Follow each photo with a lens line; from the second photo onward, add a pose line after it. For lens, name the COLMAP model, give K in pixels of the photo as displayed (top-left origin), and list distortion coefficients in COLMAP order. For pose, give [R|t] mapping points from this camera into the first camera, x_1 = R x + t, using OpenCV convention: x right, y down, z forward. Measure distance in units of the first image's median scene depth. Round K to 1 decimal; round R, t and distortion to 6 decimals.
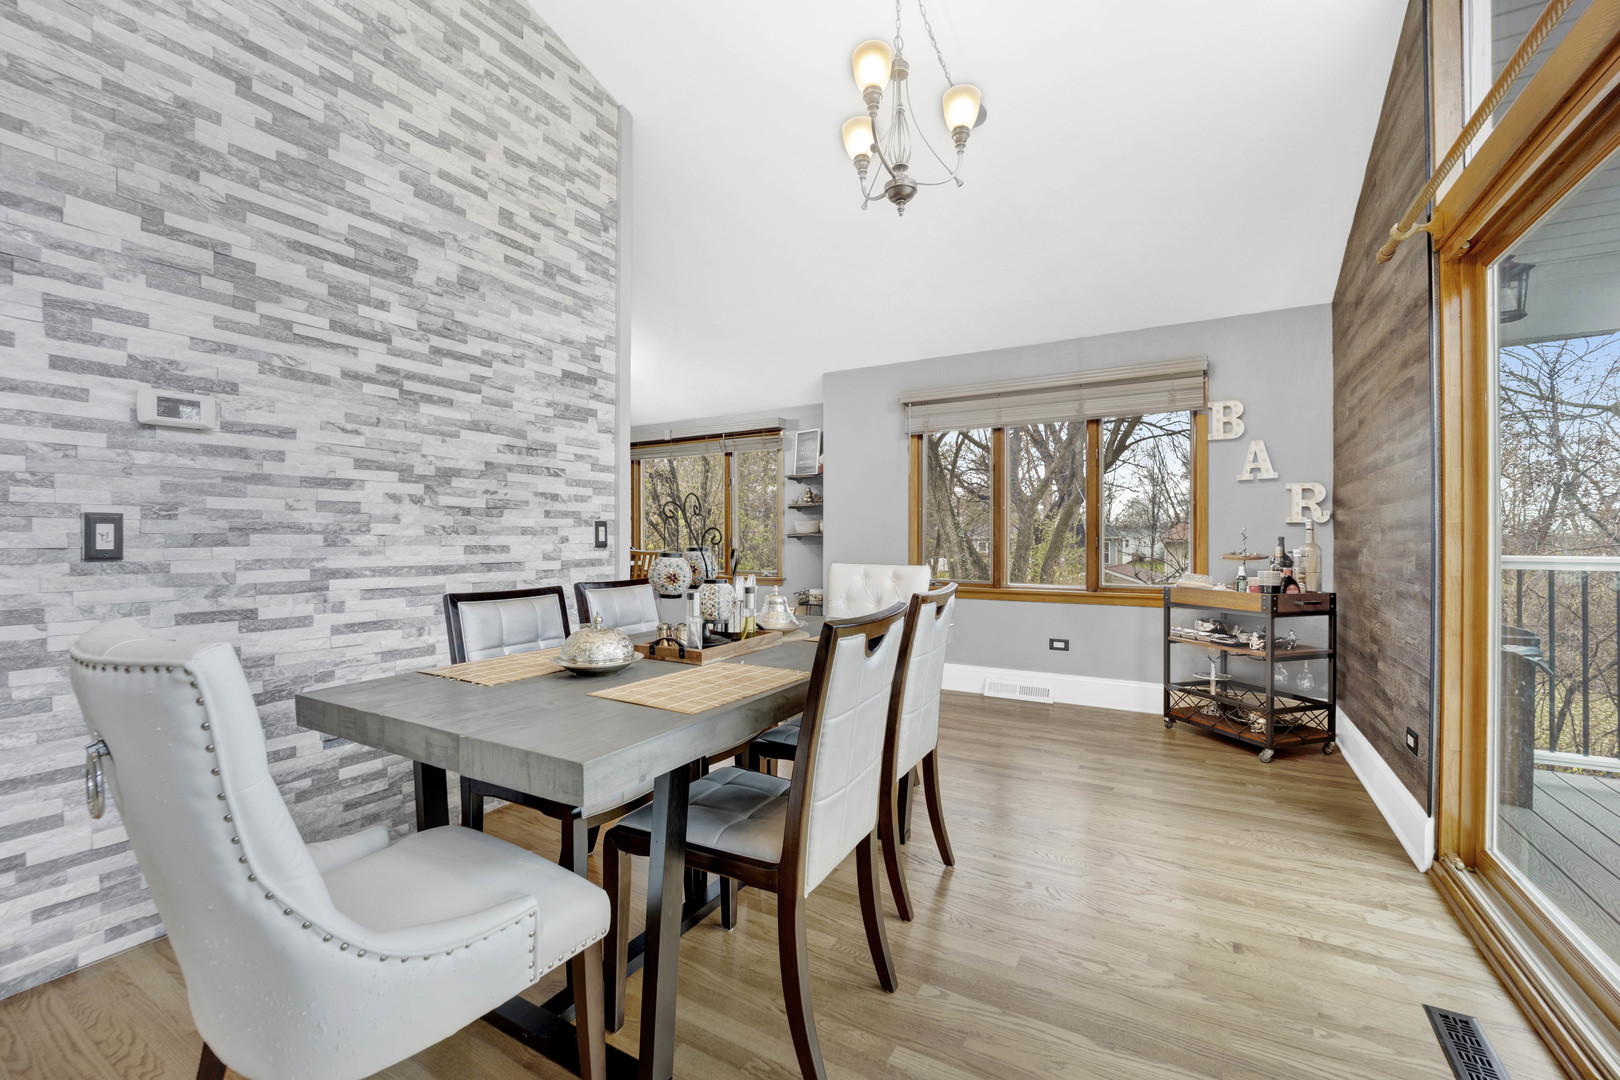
lens RADIAL K [[660.5, 0, 798.9], [0, 660.5, 542.1], [0, 0, 1]] dist [-0.019231, 0.000169]
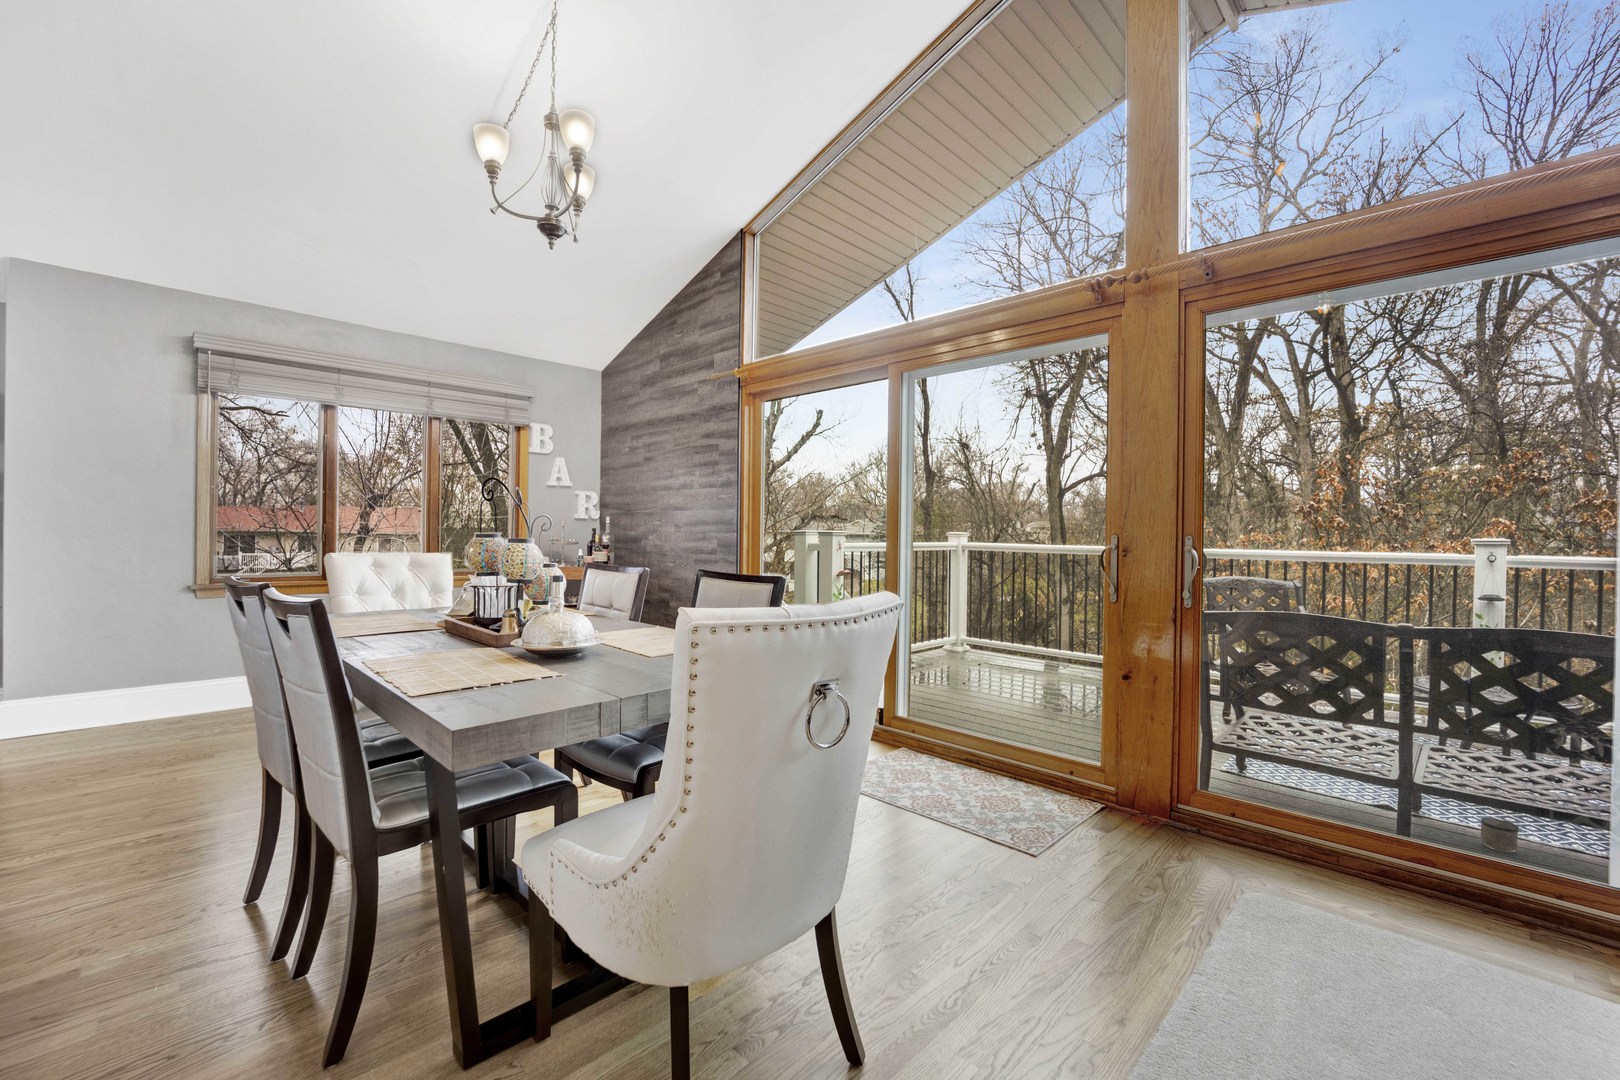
lens RADIAL K [[662.4, 0, 806.4], [0, 662.4, 540.4], [0, 0, 1]] dist [-0.020728, -0.000100]
pose [[0.233157, -0.007662, 0.972409, -0.760248], [-0.005752, 0.999941, 0.009258, 0.002895], [-0.972422, -0.007752, 0.233099, 0.260444]]
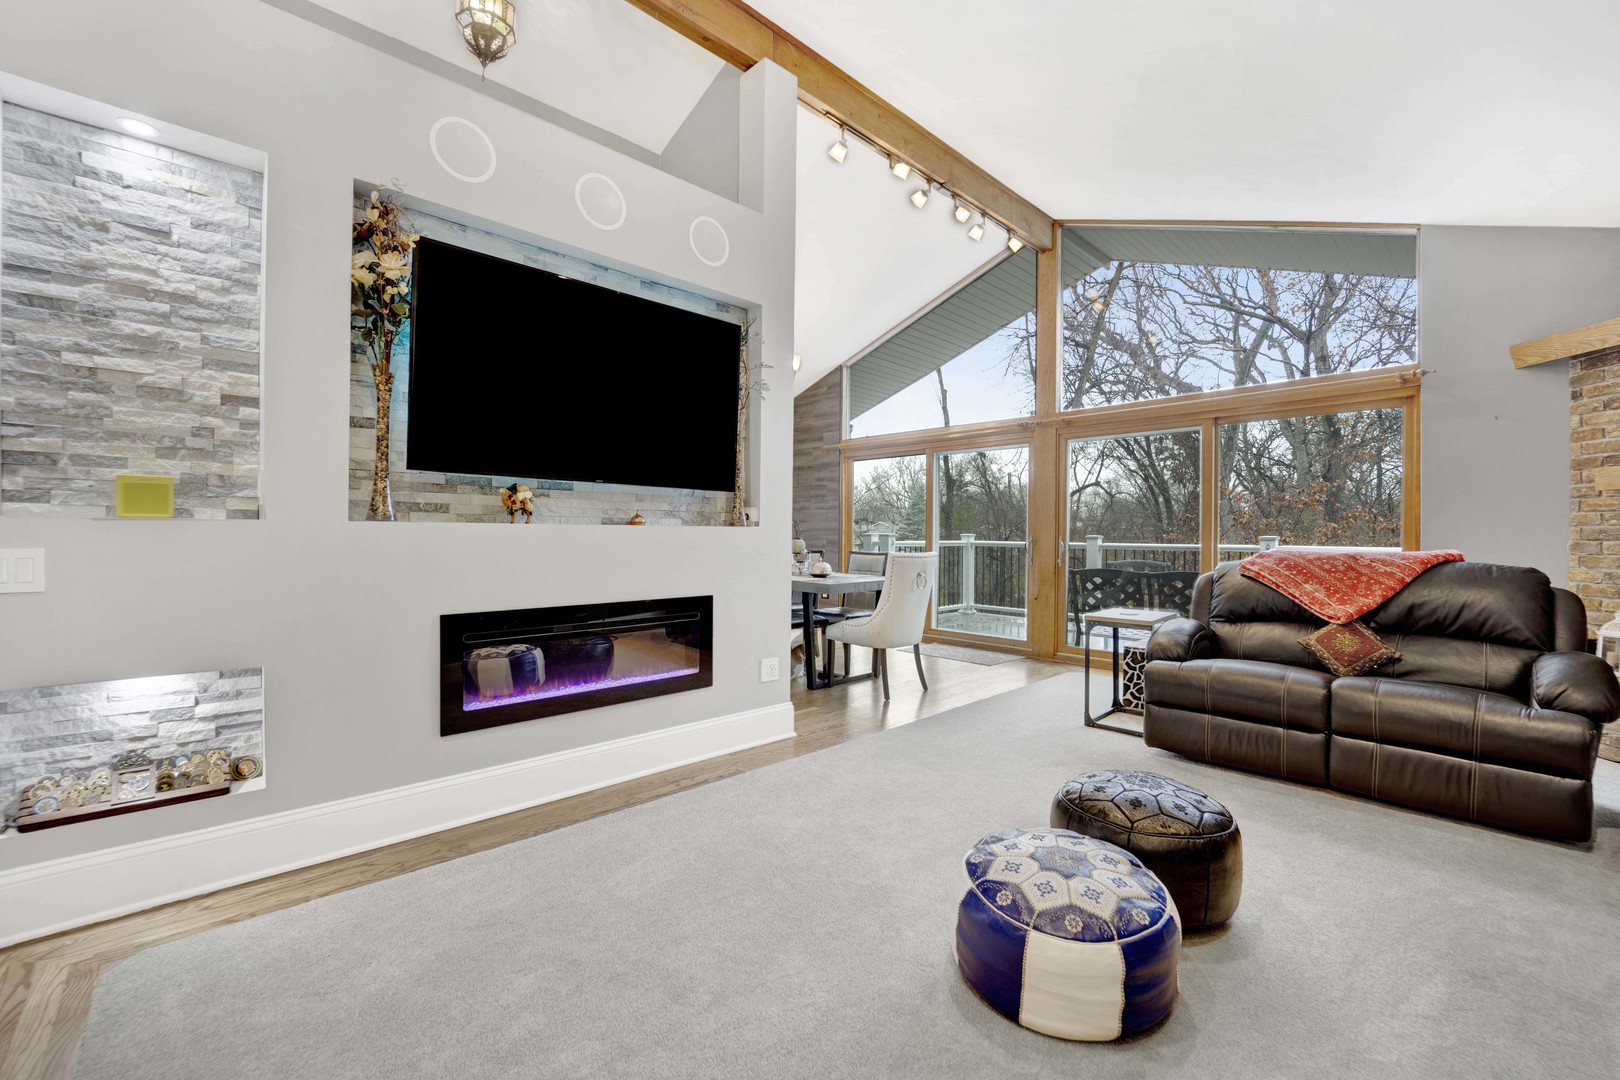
lens RADIAL K [[662.4, 0, 806.4], [0, 662.4, 540.4], [0, 0, 1]] dist [-0.020728, -0.000100]
pose [[0.263079, -0.006454, 0.964753, -2.029361], [-0.000216, 0.999977, 0.006749, 0.002429], [-0.964774, -0.001984, 0.263072, 0.183862]]
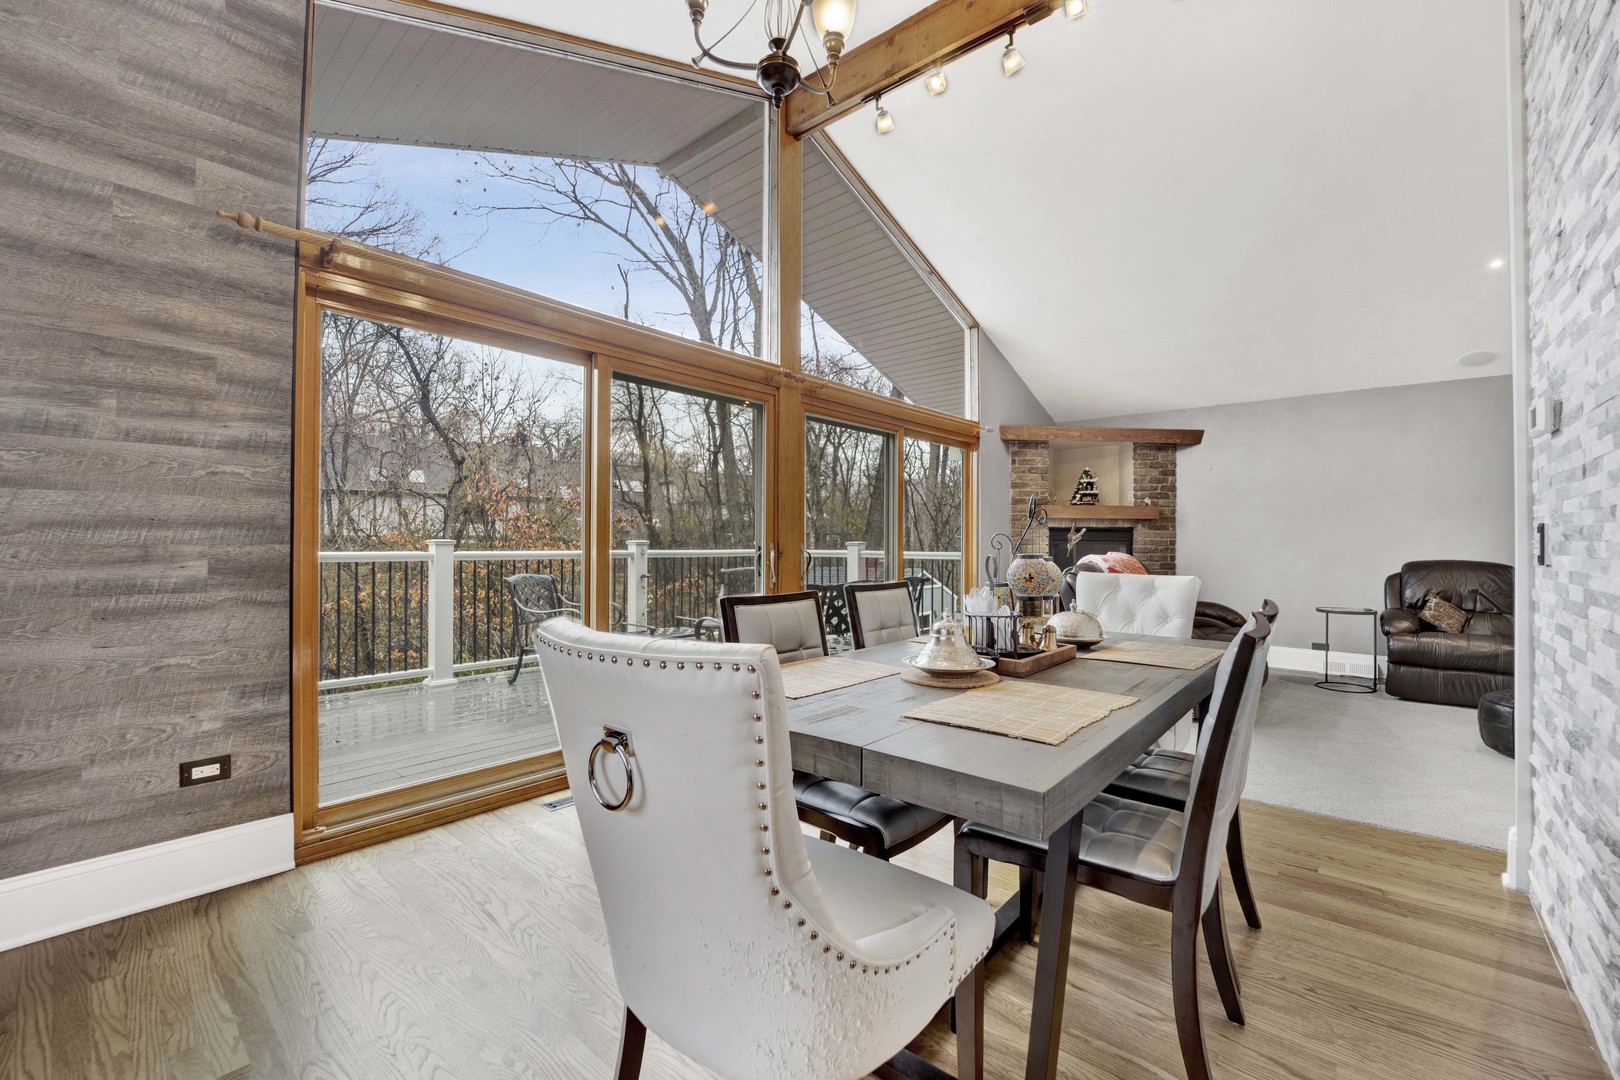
lens RADIAL K [[679.9, 0, 810.0], [0, 679.9, 540.0], [0, 0, 1]] dist [-0.015899, -0.000010]
pose [[-0.985570, -0.004837, 0.169202, -0.016193], [-0.004432, 0.999986, 0.002772, -0.010833], [-0.169213, 0.001982, -0.985578, 1.534996]]
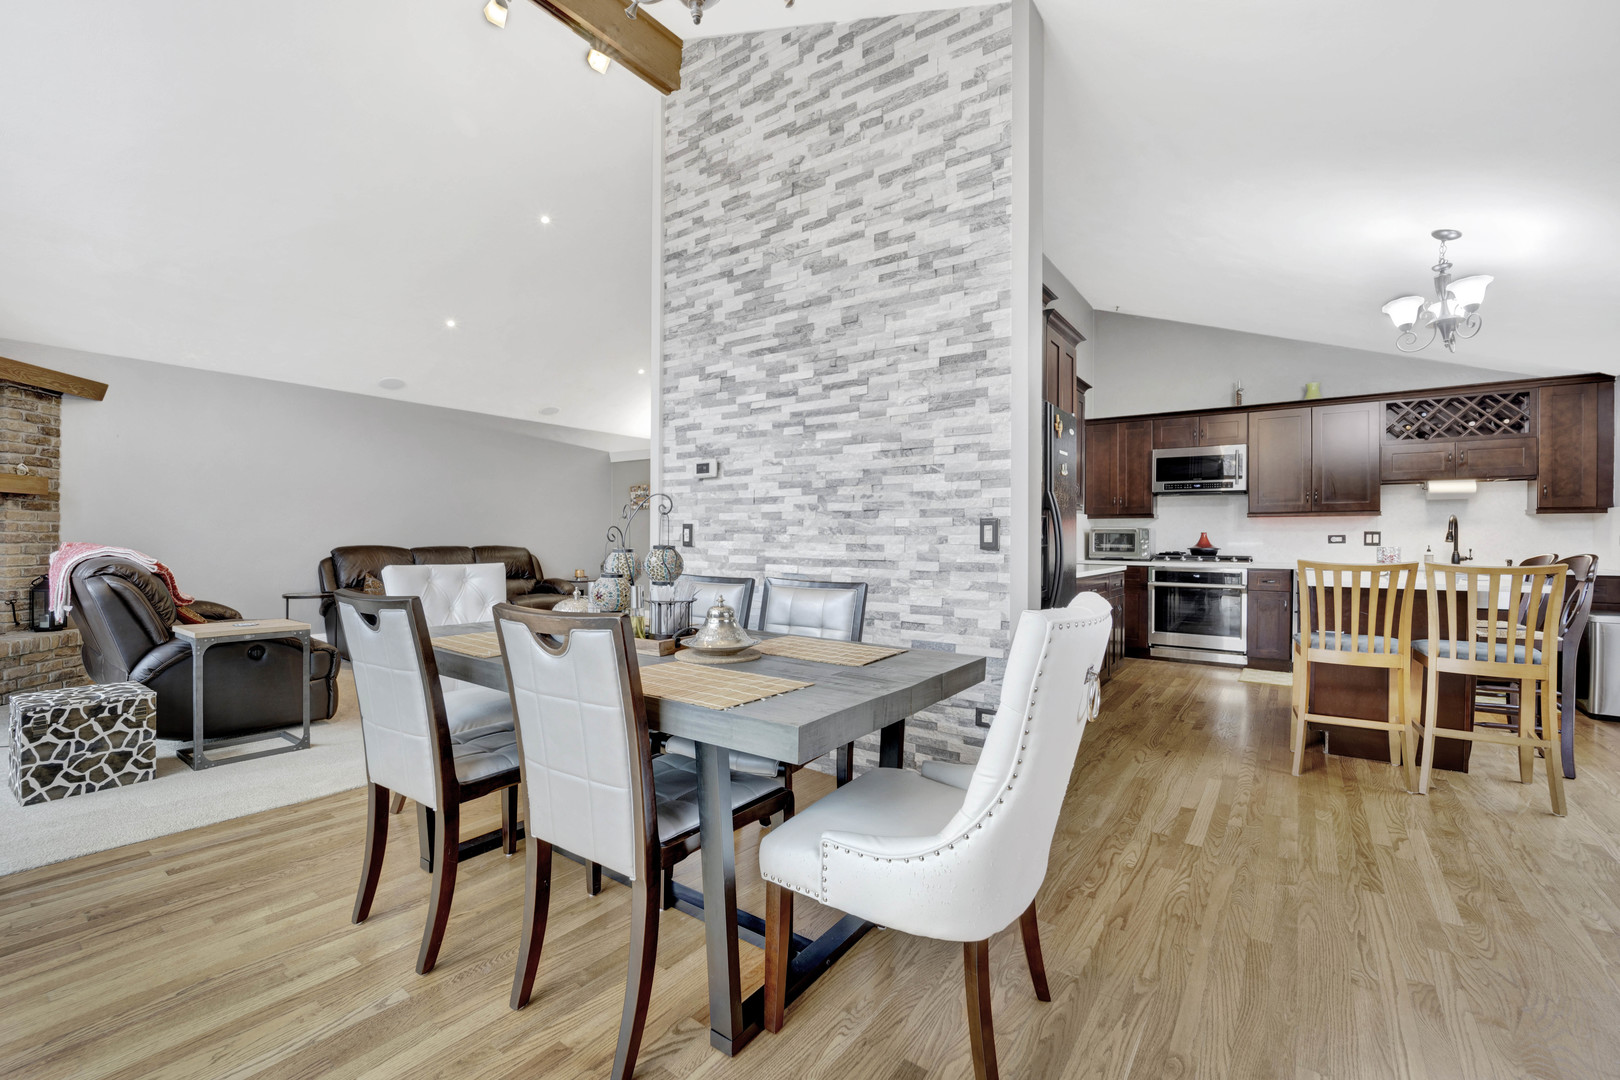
lens RADIAL K [[671.6, 0, 804.8], [0, 671.6, 536.6], [0, 0, 1]] dist [-0.015973, -0.000154]
pose [[-0.083334, 0.001063, -0.996521, 0.687793], [-0.013901, 0.999901, 0.002229, -0.009070], [0.996425, 0.014038, -0.083311, 1.013833]]
